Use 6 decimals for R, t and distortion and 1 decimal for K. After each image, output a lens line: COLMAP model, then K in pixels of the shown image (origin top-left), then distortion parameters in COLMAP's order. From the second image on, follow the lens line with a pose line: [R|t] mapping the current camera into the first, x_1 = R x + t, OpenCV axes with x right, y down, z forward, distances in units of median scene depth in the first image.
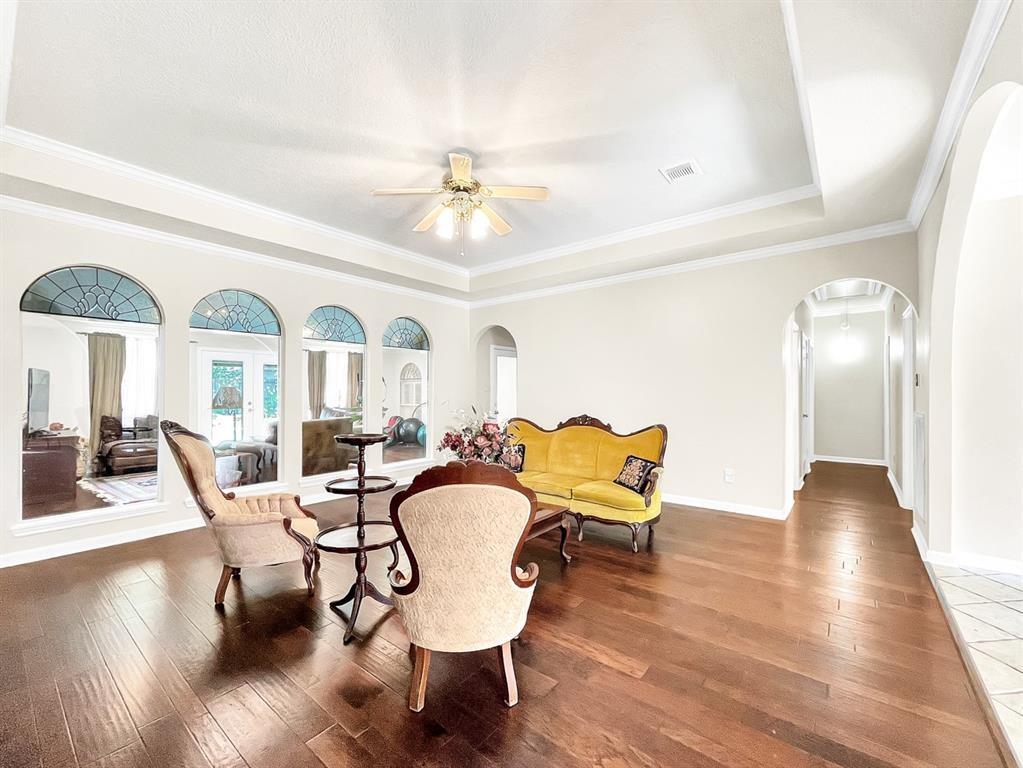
lens RADIAL K [[417.3, 0, 515.5], [0, 417.3, 387.0], [0, 0, 1]] dist [-0.000252, 0.000278]
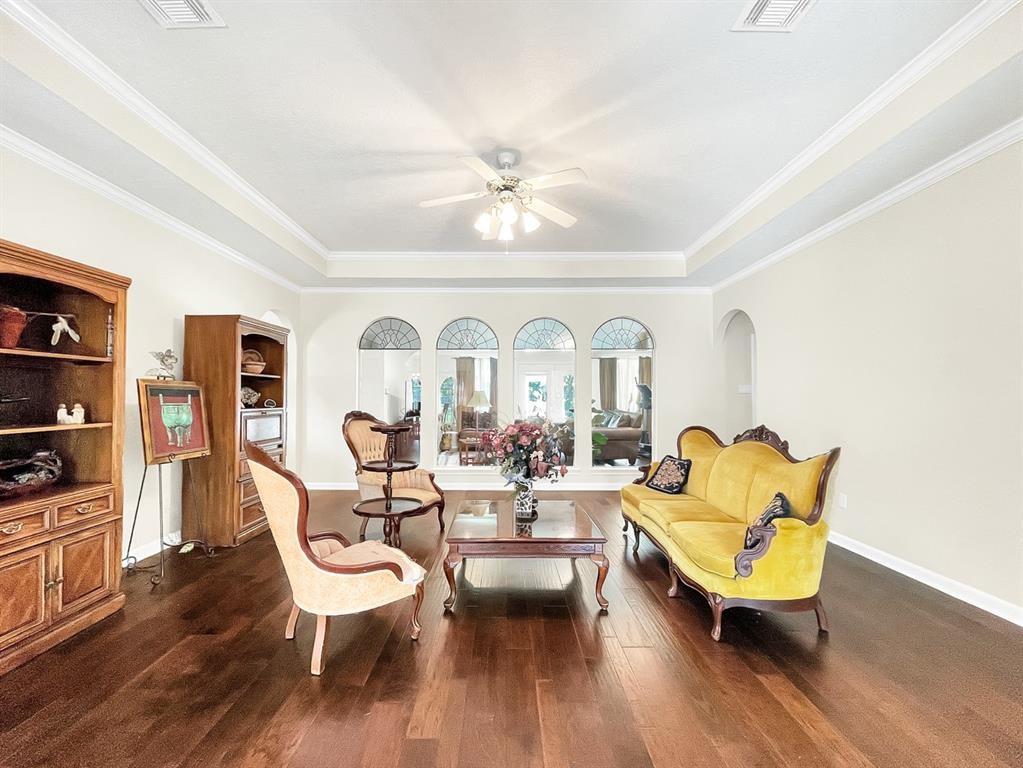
lens RADIAL K [[417.3, 0, 512.0], [0, 417.3, 387.4], [0, 0, 1]] dist [-0.000252, 0.000278]
pose [[0.625354, -0.016714, -0.780162, 0.448278], [0.007180, 0.999852, -0.015666, 0.012848], [0.780308, 0.004195, 0.625381, 0.271032]]
